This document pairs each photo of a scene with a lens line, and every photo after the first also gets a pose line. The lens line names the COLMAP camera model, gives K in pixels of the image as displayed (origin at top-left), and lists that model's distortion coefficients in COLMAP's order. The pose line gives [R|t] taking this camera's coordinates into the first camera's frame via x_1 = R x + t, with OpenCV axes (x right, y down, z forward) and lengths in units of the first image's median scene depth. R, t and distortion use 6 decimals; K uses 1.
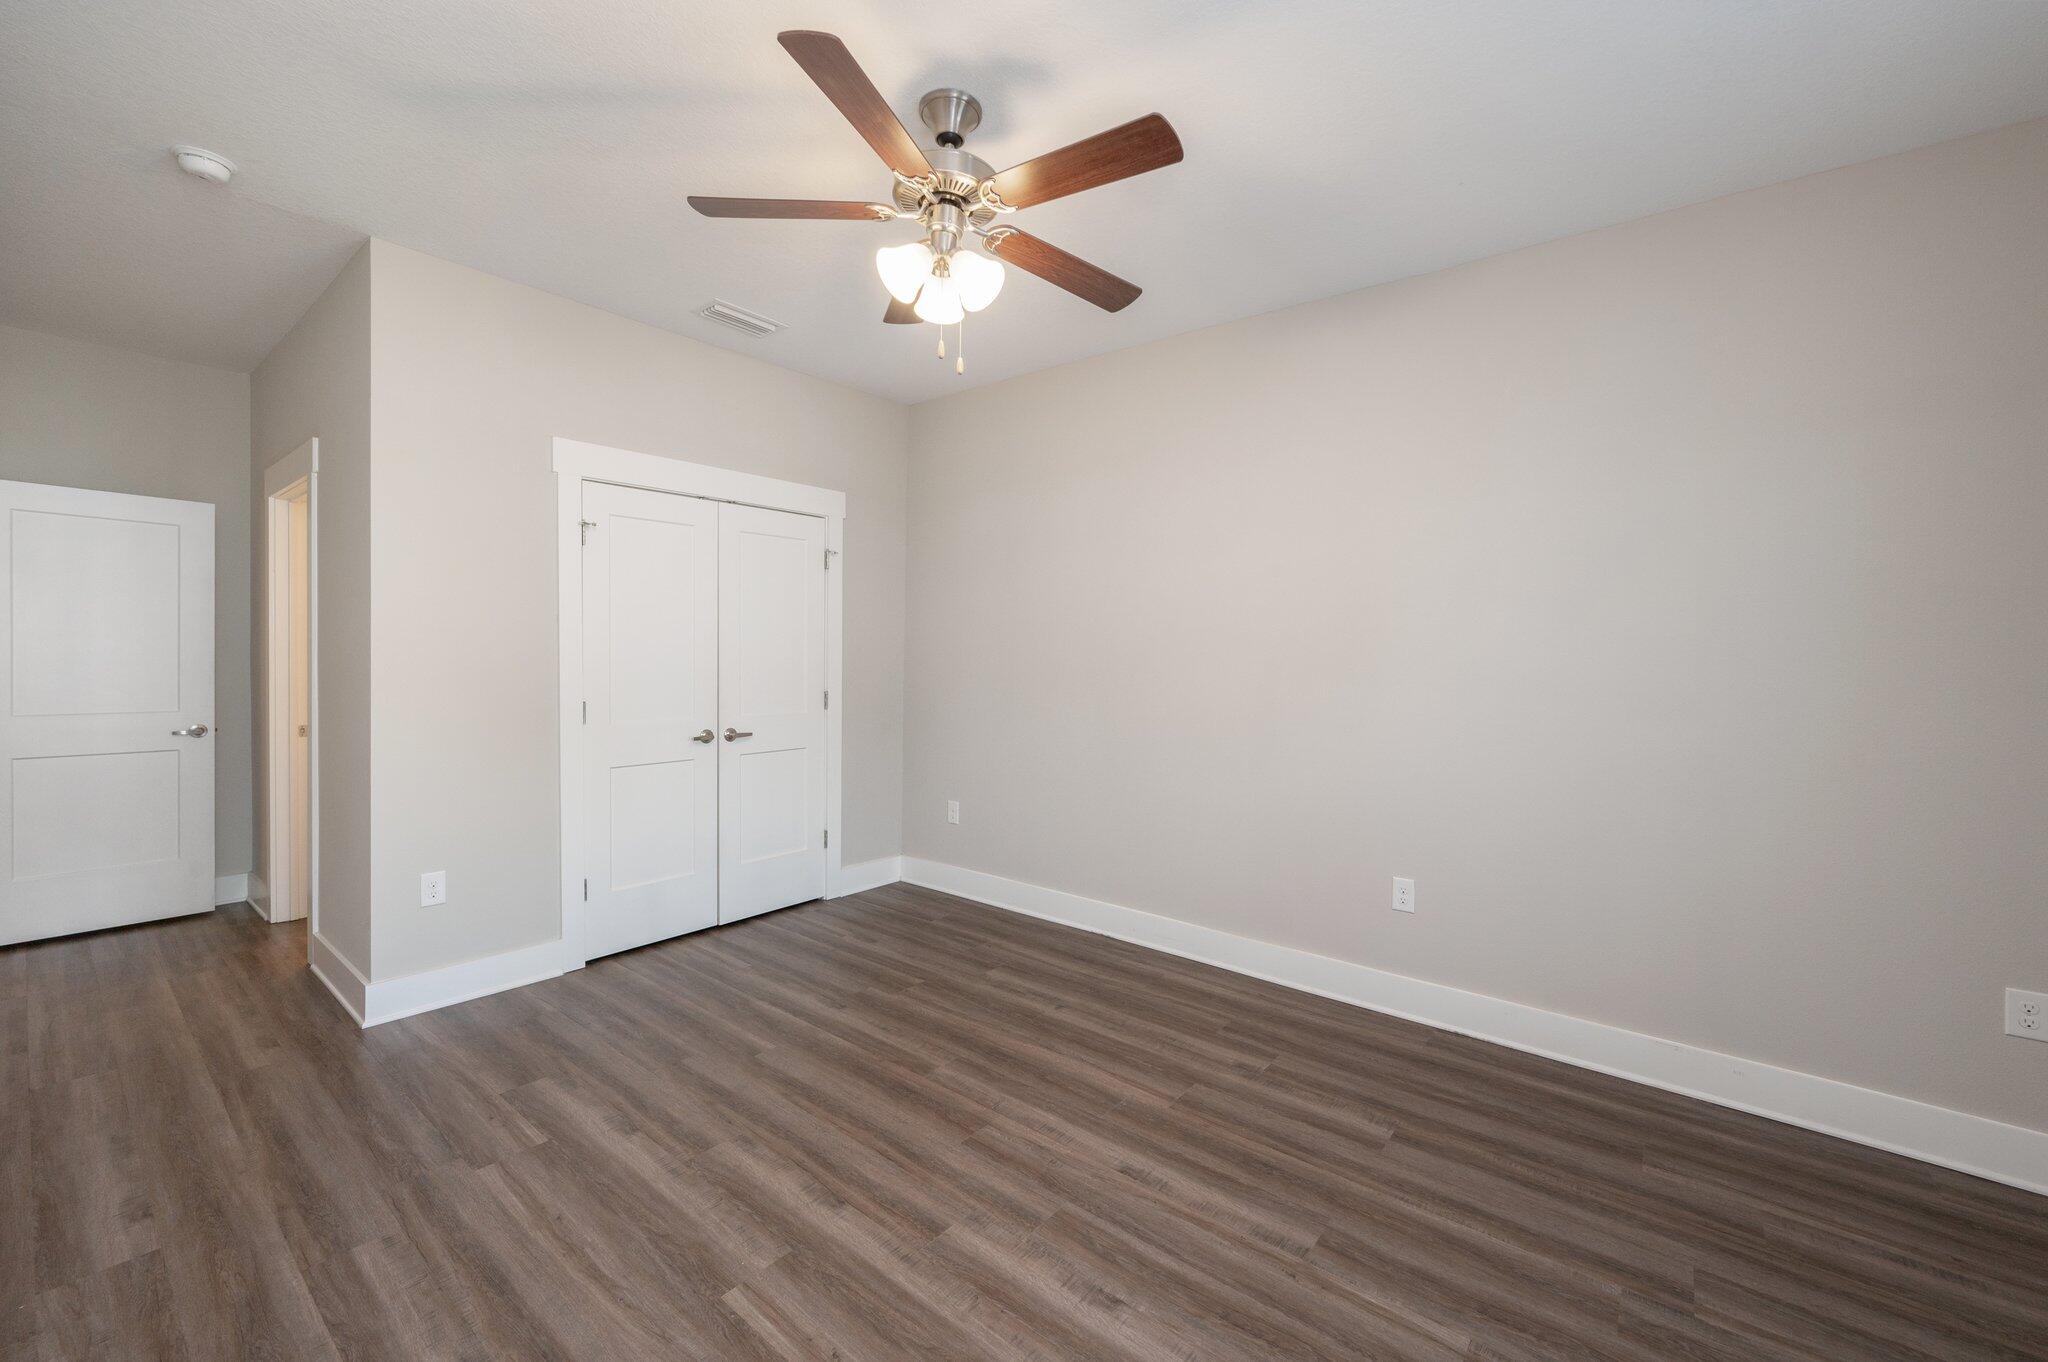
lens RADIAL K [[825.3, 0, 1037.3], [0, 825.3, 662.5], [0, 0, 1]] dist [0.000507, -0.000186]
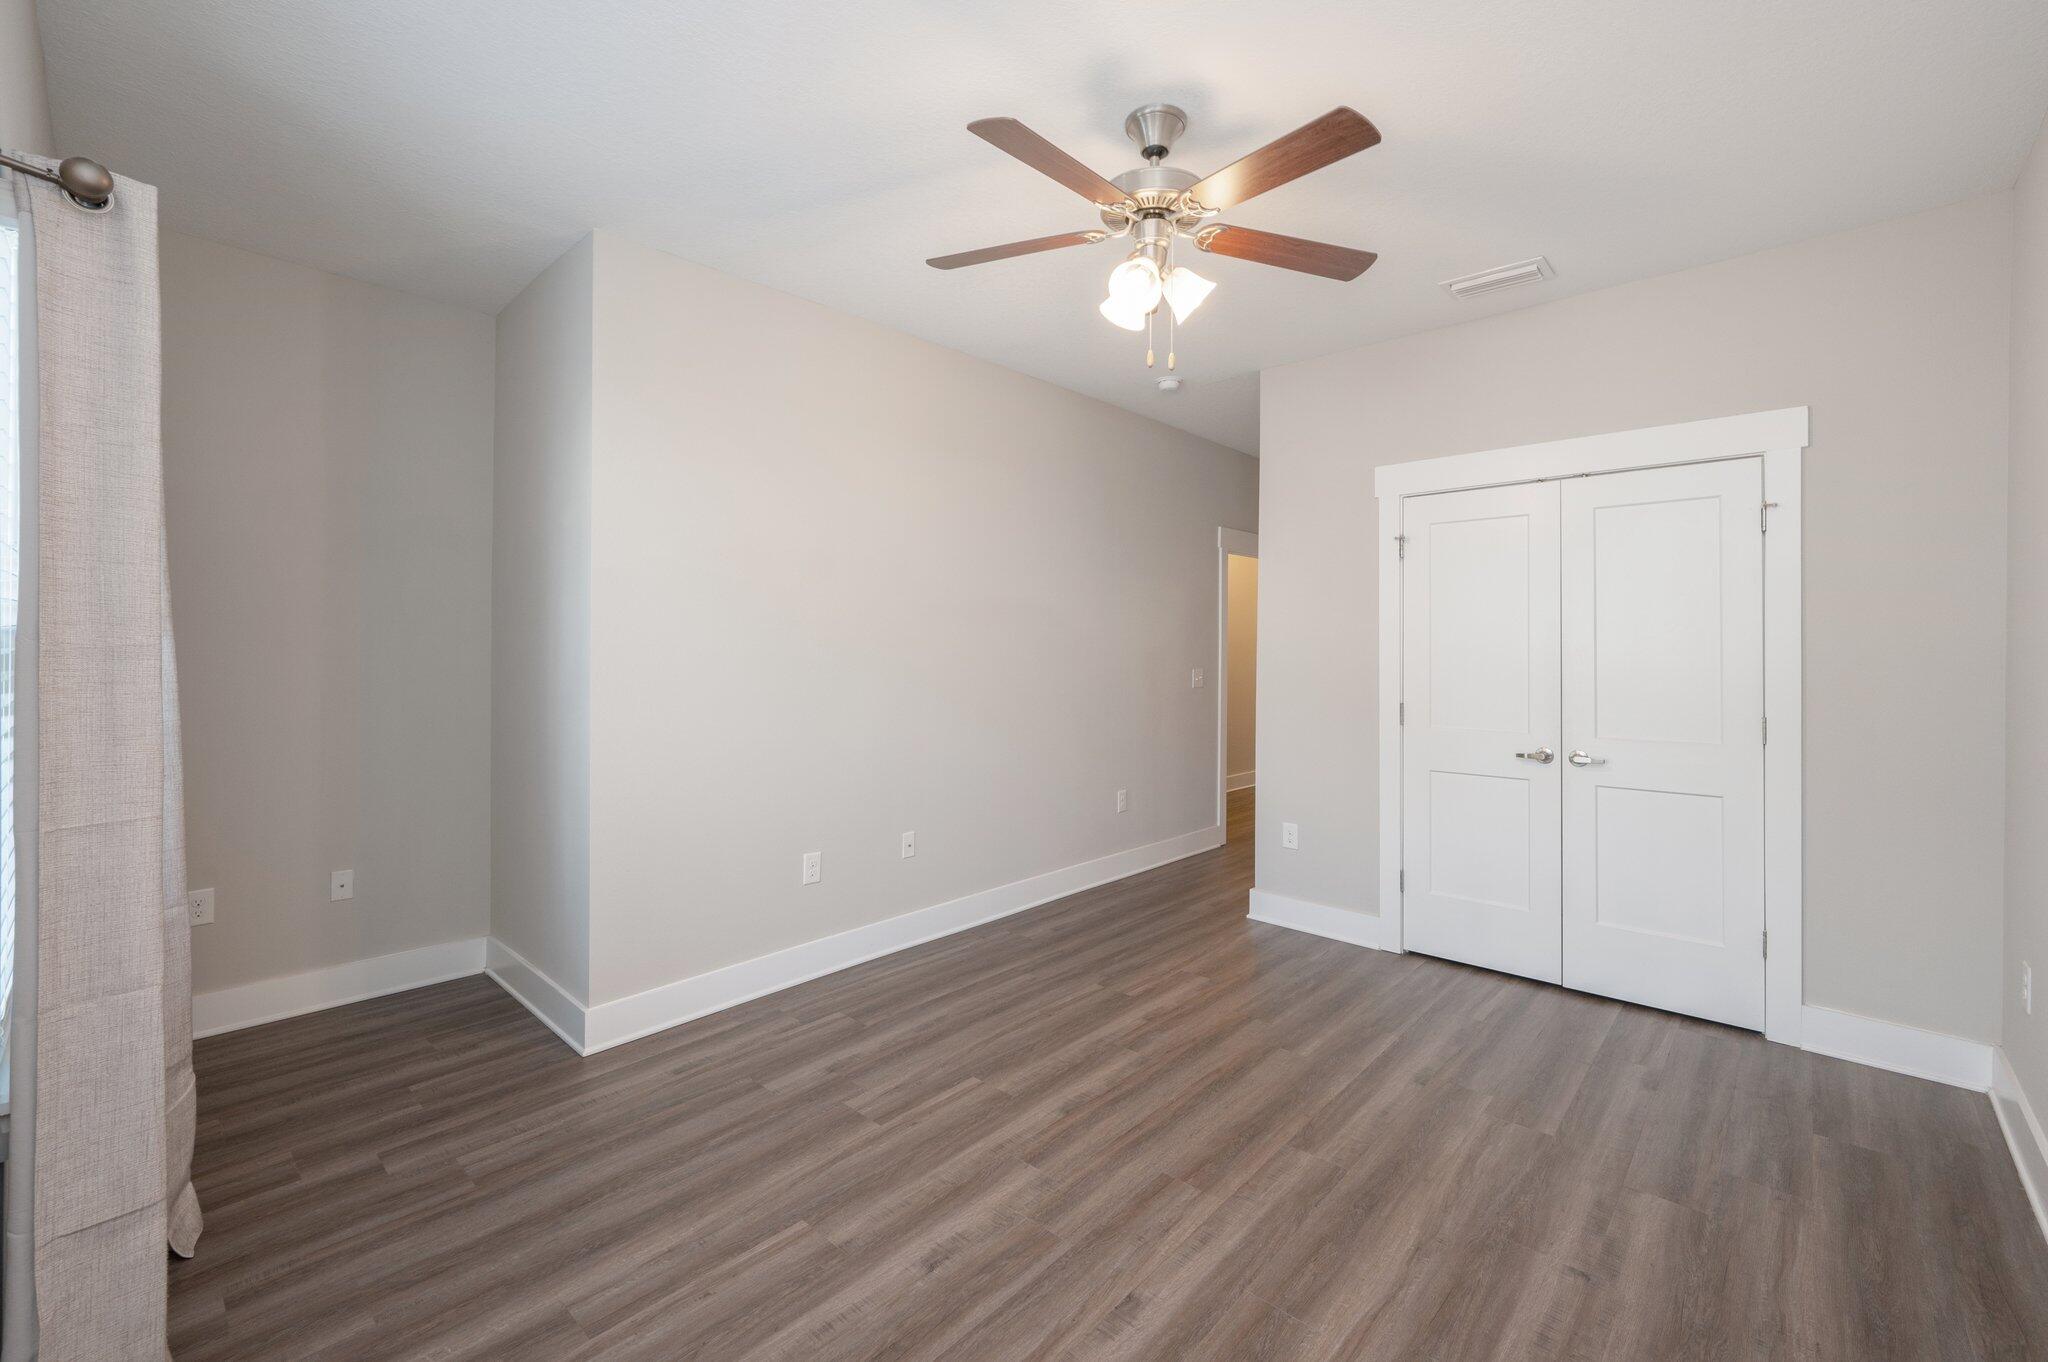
lens RADIAL K [[857.8, 0, 1029.0], [0, 857.8, 639.9], [0, 0, 1]] dist [-0.000015, -0.000081]
pose [[-0.068362, -0.022757, -0.997401, 0.906299], [-0.015637, 0.999641, -0.021736, -0.007330], [0.997538, 0.014111, -0.068693, 0.894132]]
